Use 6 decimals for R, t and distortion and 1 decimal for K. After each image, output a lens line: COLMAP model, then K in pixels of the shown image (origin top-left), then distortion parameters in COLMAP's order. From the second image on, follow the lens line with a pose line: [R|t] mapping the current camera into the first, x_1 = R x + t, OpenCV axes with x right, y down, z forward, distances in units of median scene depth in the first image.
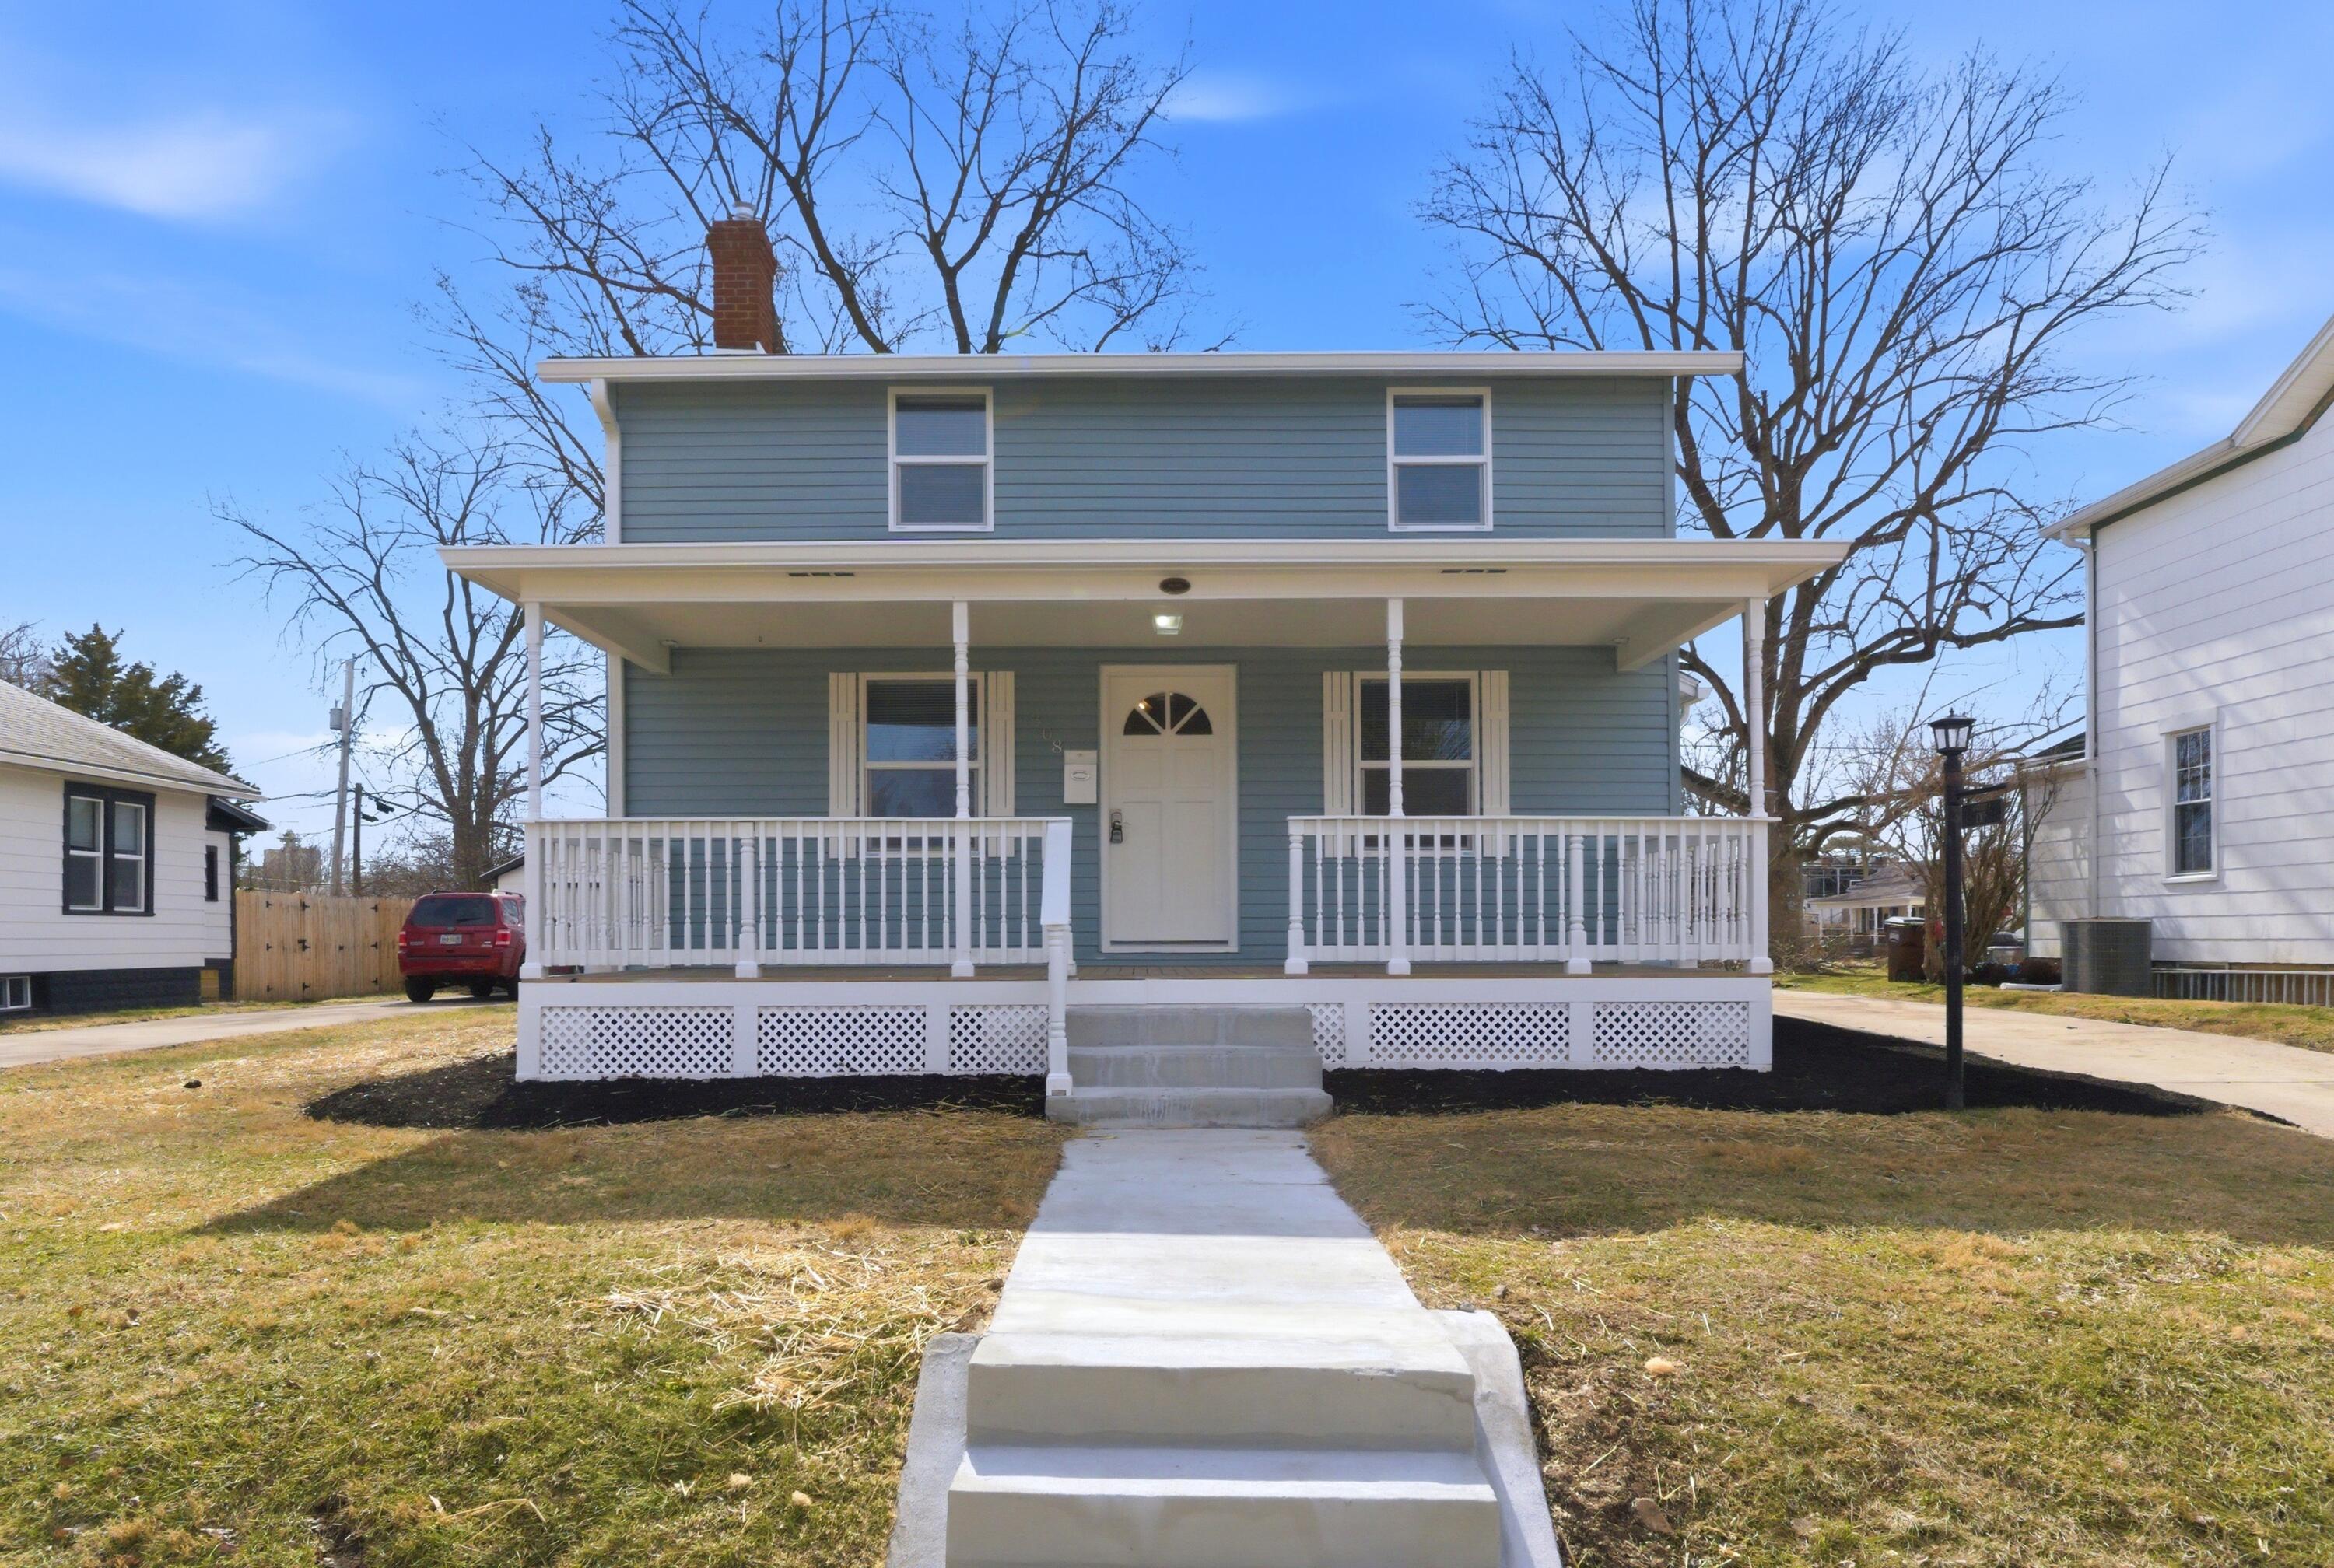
lens RADIAL K [[1521.4, 0, 1167.0], [0, 1521.4, 784.0], [0, 0, 1]] dist [0.002559, 0.002184]
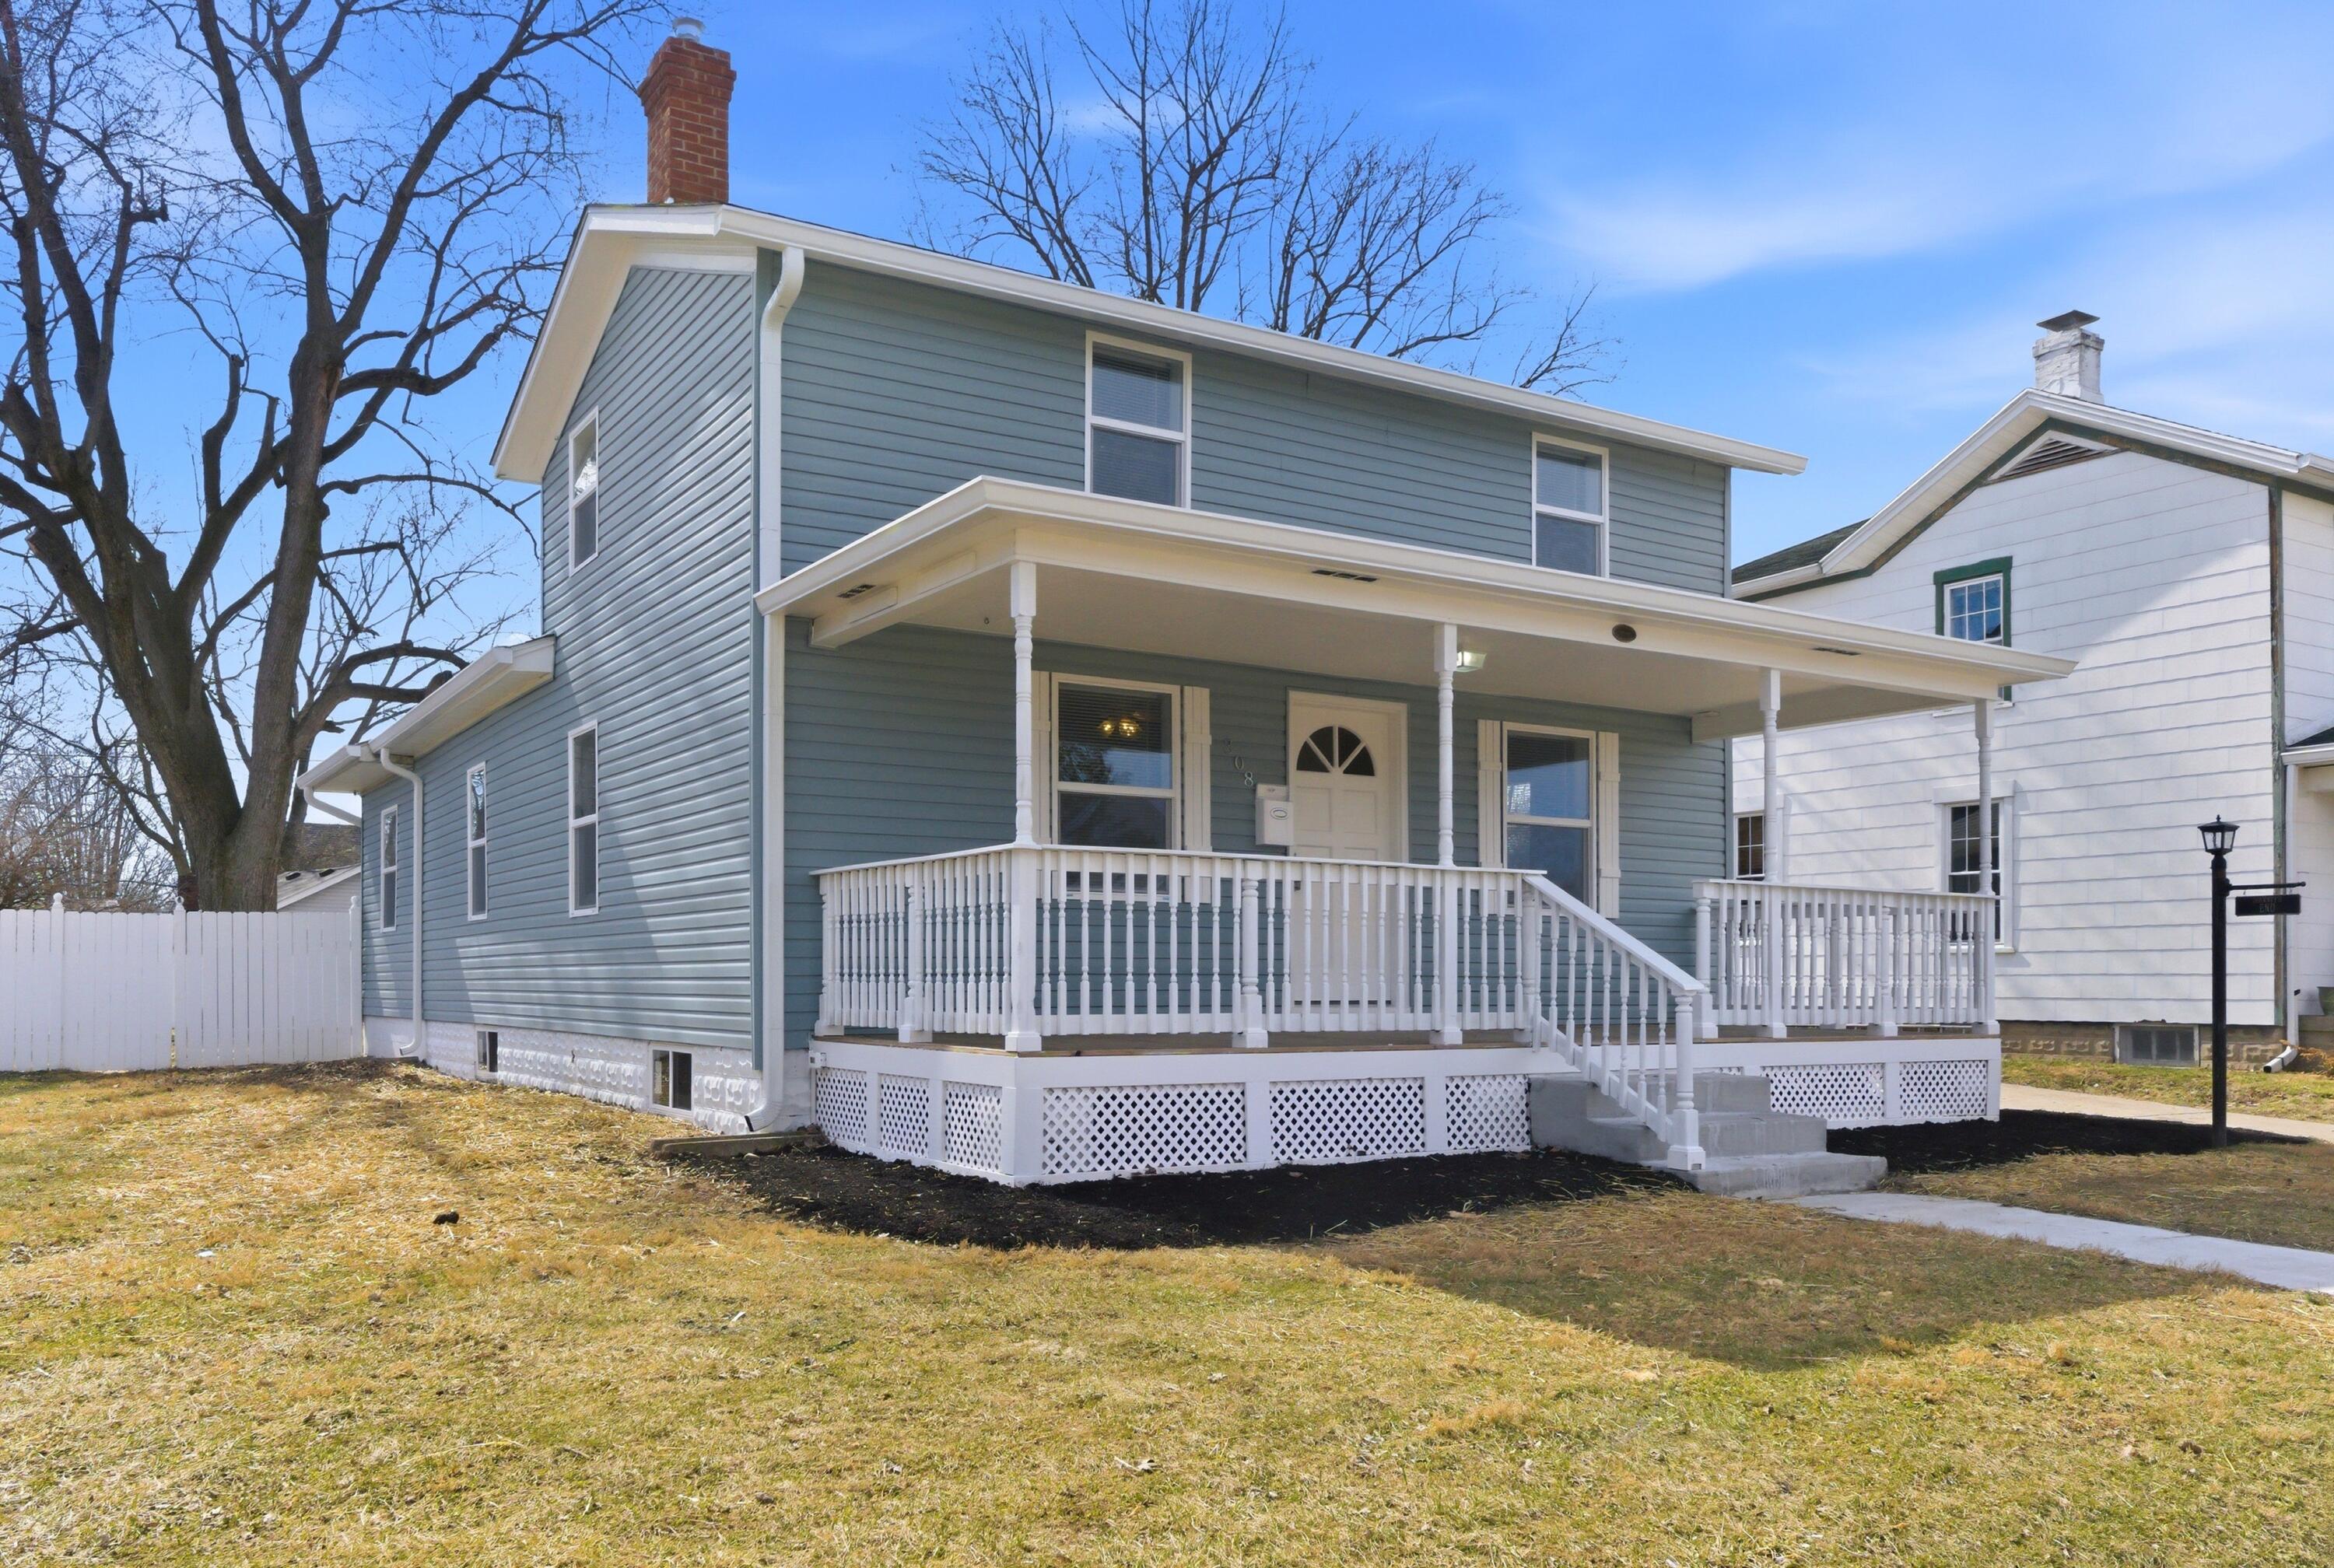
lens RADIAL K [[1780.7, 0, 1167.0], [0, 1780.7, 784.0], [0, 0, 1]] dist [0.003712, 0.002093]
pose [[0.855347, 0.065562, 0.513889, -0.653197], [-0.059732, 0.997825, -0.027881, 0.010362], [-0.514600, -0.006848, 0.857403, 0.149167]]
